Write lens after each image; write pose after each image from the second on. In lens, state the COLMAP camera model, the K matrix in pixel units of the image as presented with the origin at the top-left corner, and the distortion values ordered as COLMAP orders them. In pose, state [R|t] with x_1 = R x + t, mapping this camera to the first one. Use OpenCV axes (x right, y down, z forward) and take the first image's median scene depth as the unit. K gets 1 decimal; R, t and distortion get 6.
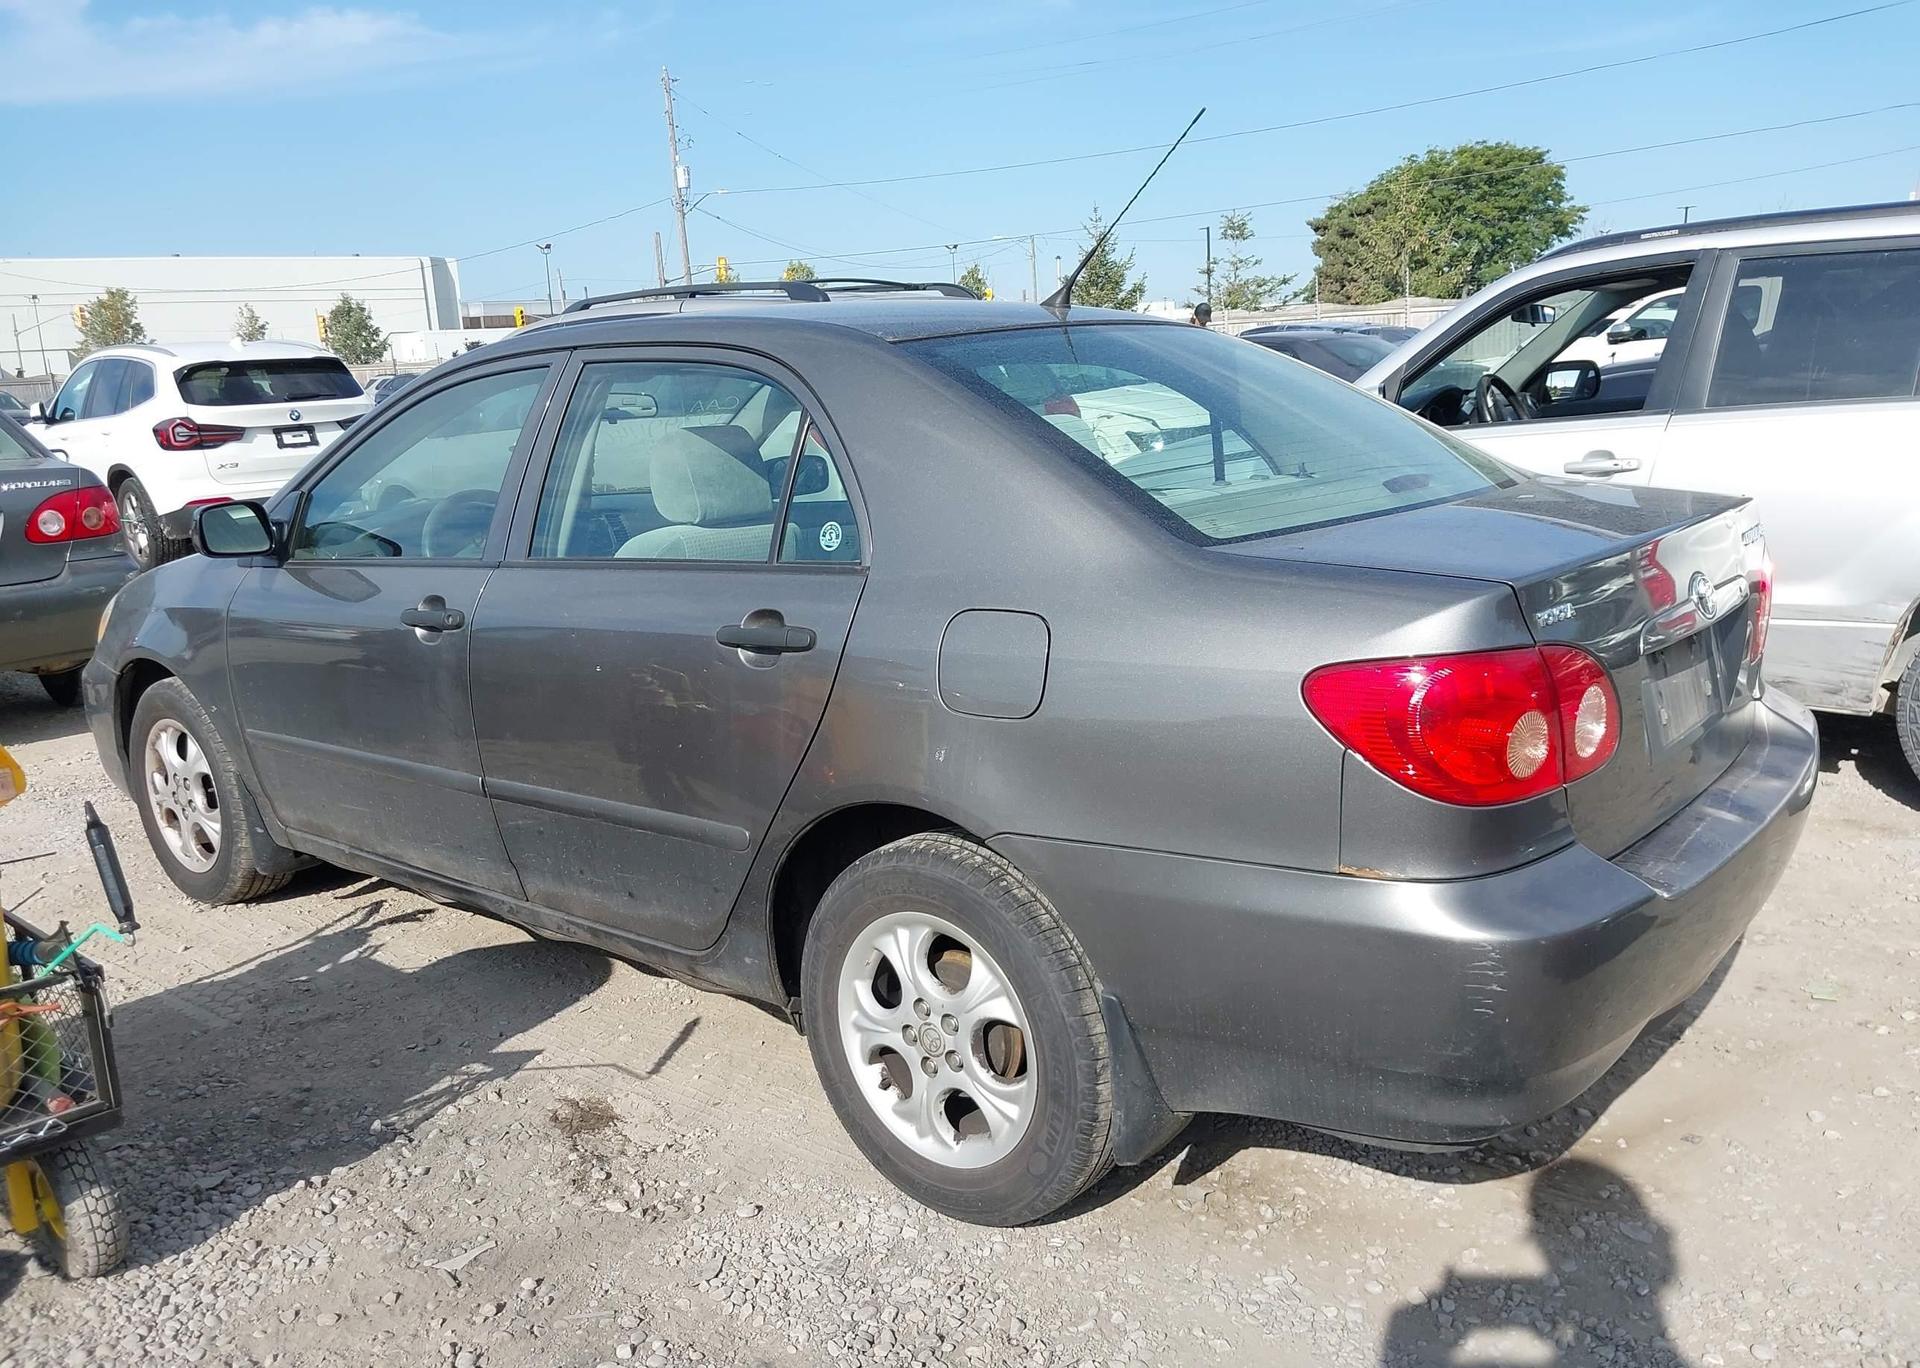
lens RADIAL K [[1530.7, 0, 959.8], [0, 1530.7, 669.4], [0, 0, 1]] dist [0.003819, -0.002168]
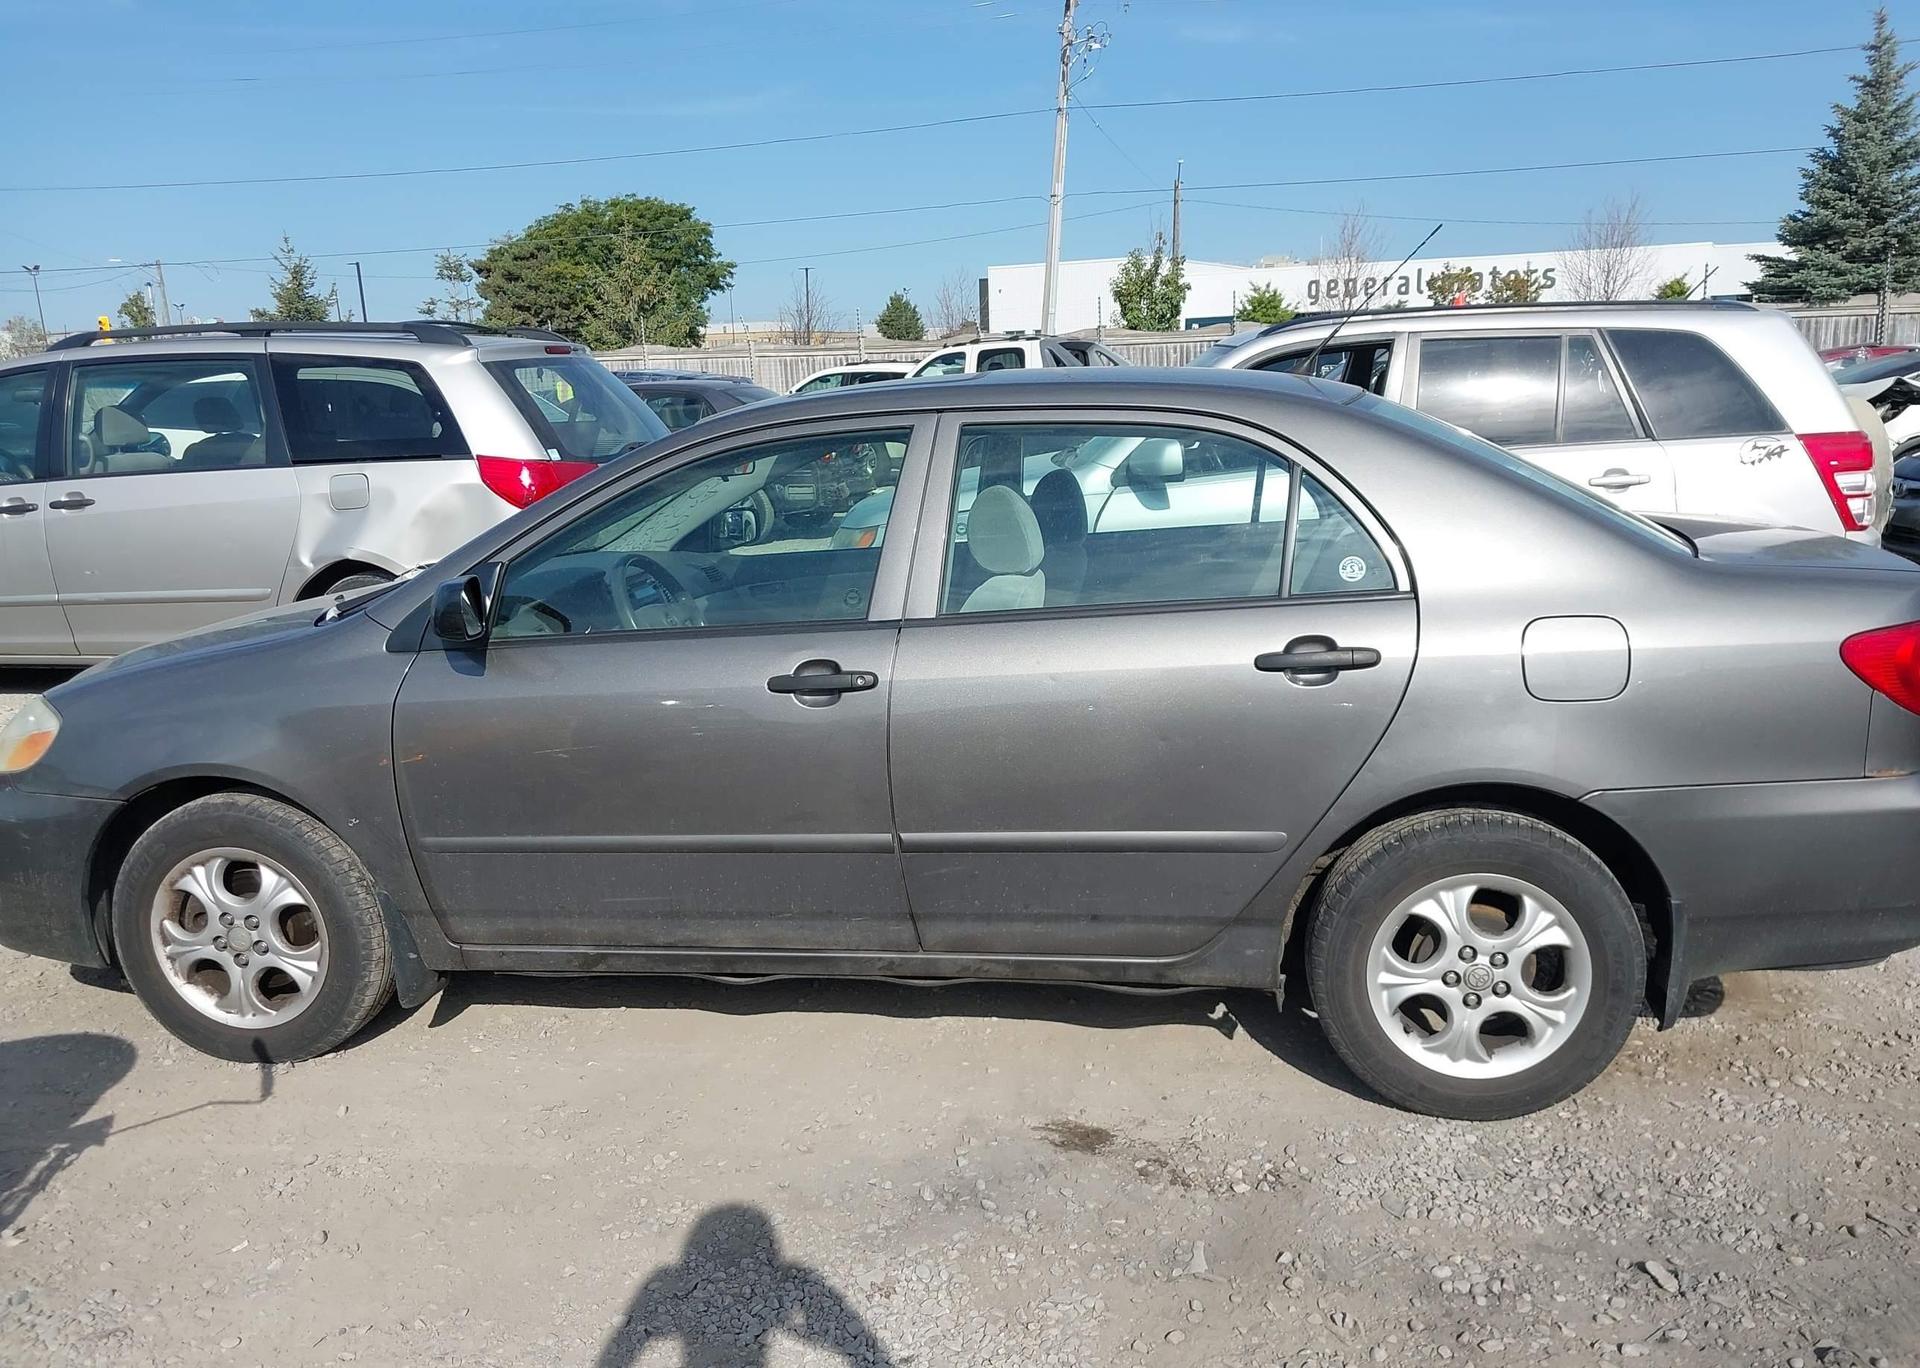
lens RADIAL K [[1530.7, 0, 959.8], [0, 1530.7, 669.4], [0, 0, 1]] dist [0.003819, -0.002168]
pose [[0.863608, -0.081721, 0.497496, -0.099251], [0.095177, 0.995459, -0.001699, -0.003940], [-0.495098, 0.048817, 0.867464, 0.014232]]
